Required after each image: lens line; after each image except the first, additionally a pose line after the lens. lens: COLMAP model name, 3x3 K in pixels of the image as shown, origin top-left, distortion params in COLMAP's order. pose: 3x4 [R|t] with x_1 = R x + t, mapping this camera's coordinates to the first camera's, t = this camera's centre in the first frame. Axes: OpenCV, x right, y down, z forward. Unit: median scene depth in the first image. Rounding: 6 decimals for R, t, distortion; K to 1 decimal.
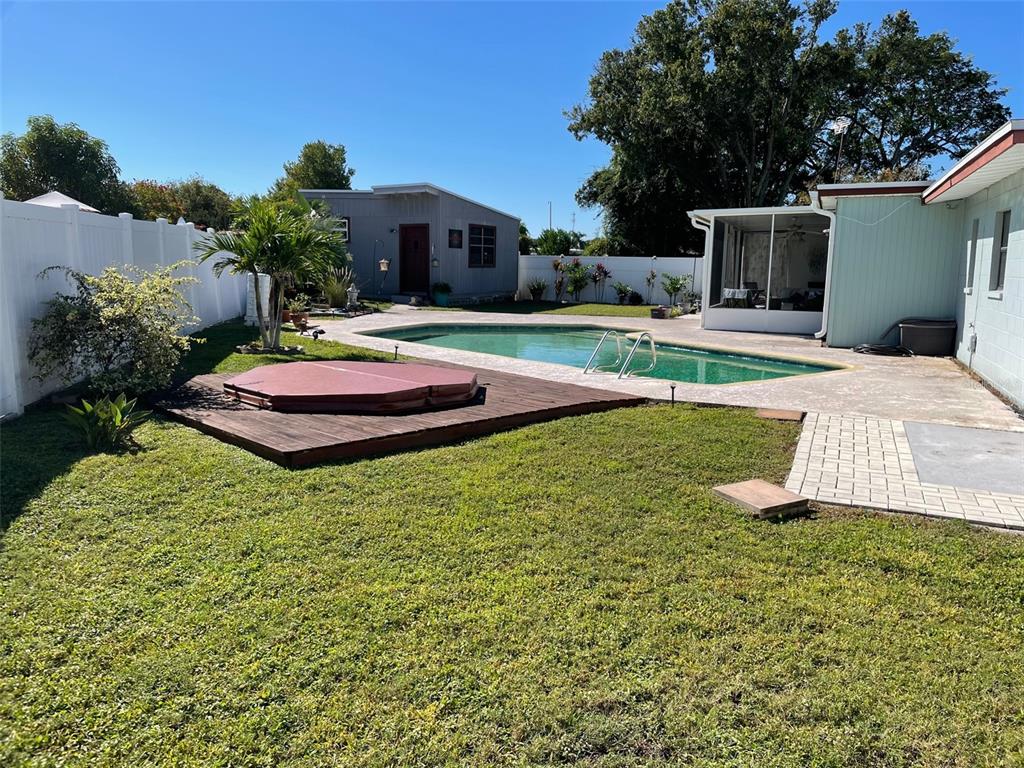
lens RADIAL K [[778.3, 0, 513.0], [0, 778.3, 388.8], [0, 0, 1]] dist [0.029353, -0.045540]
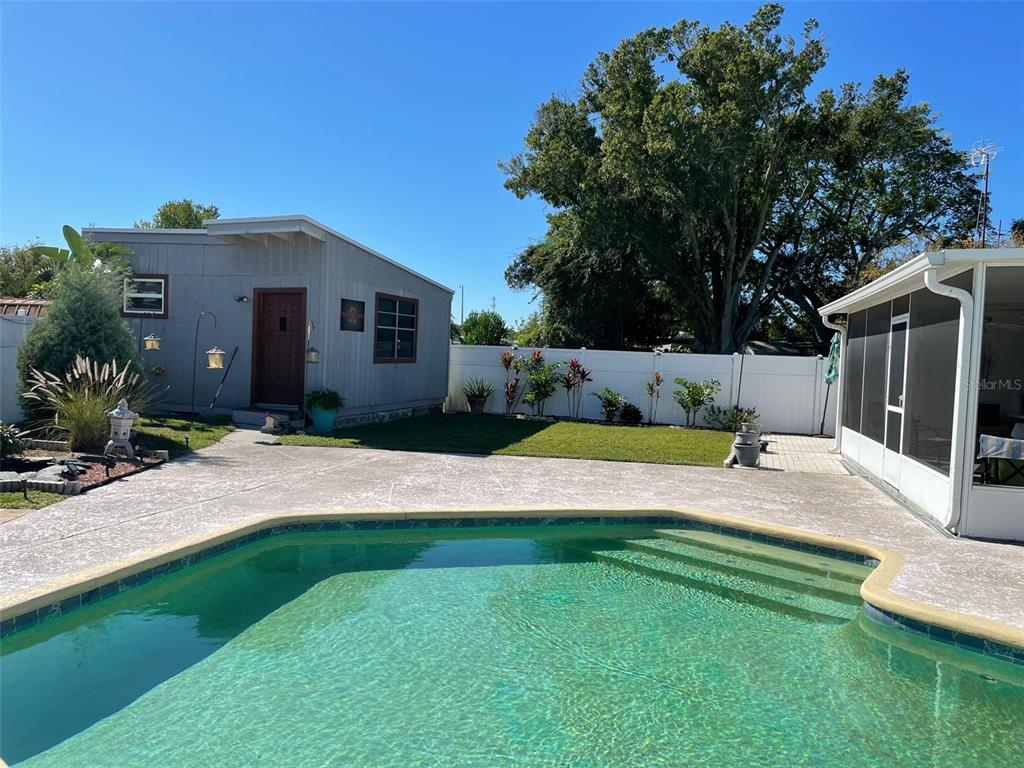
lens RADIAL K [[778.3, 0, 514.9], [0, 778.3, 378.4], [0, 0, 1]] dist [0.029353, -0.045540]
pose [[0.991189, 0.015824, 0.131505, -0.024791], [0.000910, 0.992002, -0.126222, -0.060608], [-0.132450, 0.125229, 0.983247, 0.351908]]
